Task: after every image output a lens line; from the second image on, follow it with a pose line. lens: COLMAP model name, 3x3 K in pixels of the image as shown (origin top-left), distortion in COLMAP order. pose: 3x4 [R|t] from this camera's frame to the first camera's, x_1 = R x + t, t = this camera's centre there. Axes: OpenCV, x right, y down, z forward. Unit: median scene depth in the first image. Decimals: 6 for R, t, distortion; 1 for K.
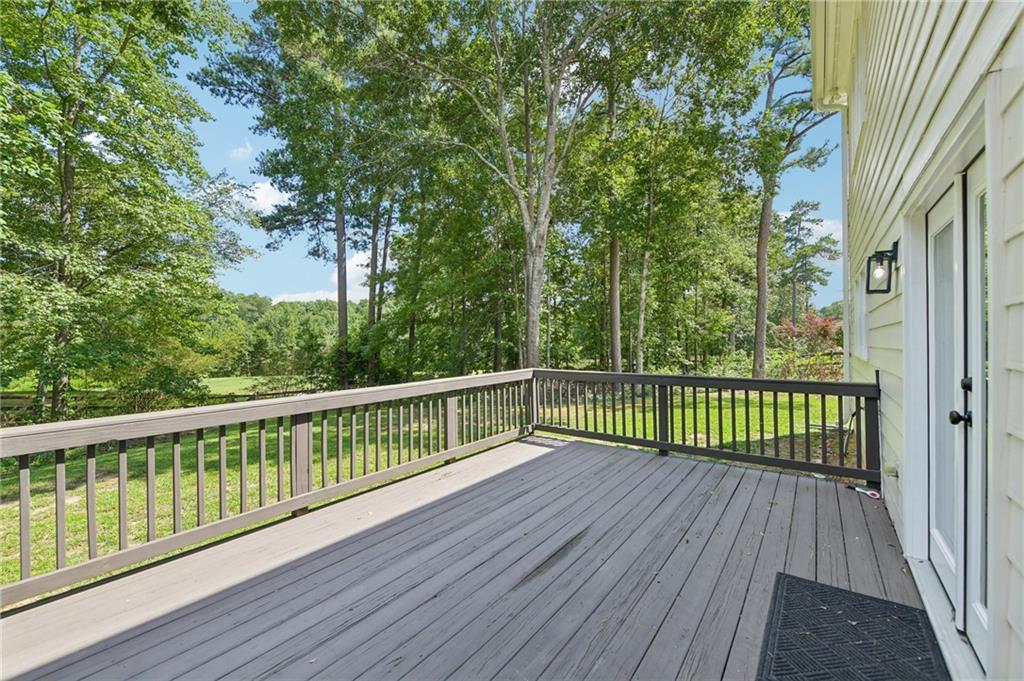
lens RADIAL K [[402.6, 0, 506.7], [0, 402.6, 340.3], [0, 0, 1]] dist [-0.001614, -0.000097]
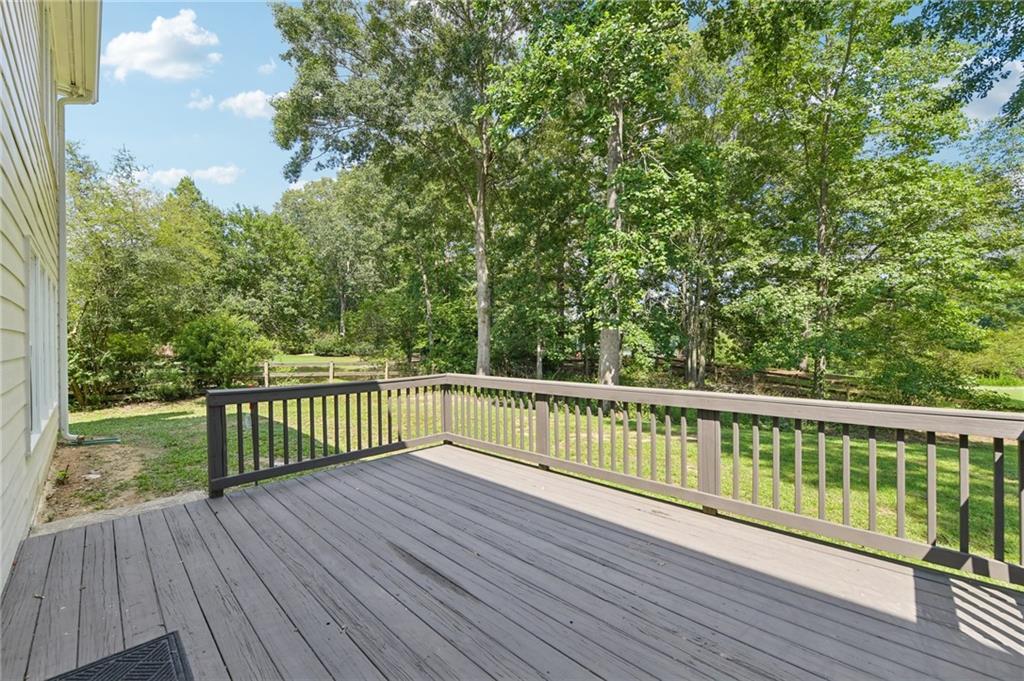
lens RADIAL K [[402.6, 0, 511.8], [0, 402.6, 341.5], [0, 0, 1]] dist [-0.001614, -0.000097]
pose [[-0.099895, 0.009091, -0.994956, 0.821403], [0.013608, 0.999877, 0.007770, -0.005778], [0.994905, -0.012763, -0.100007, 1.022116]]
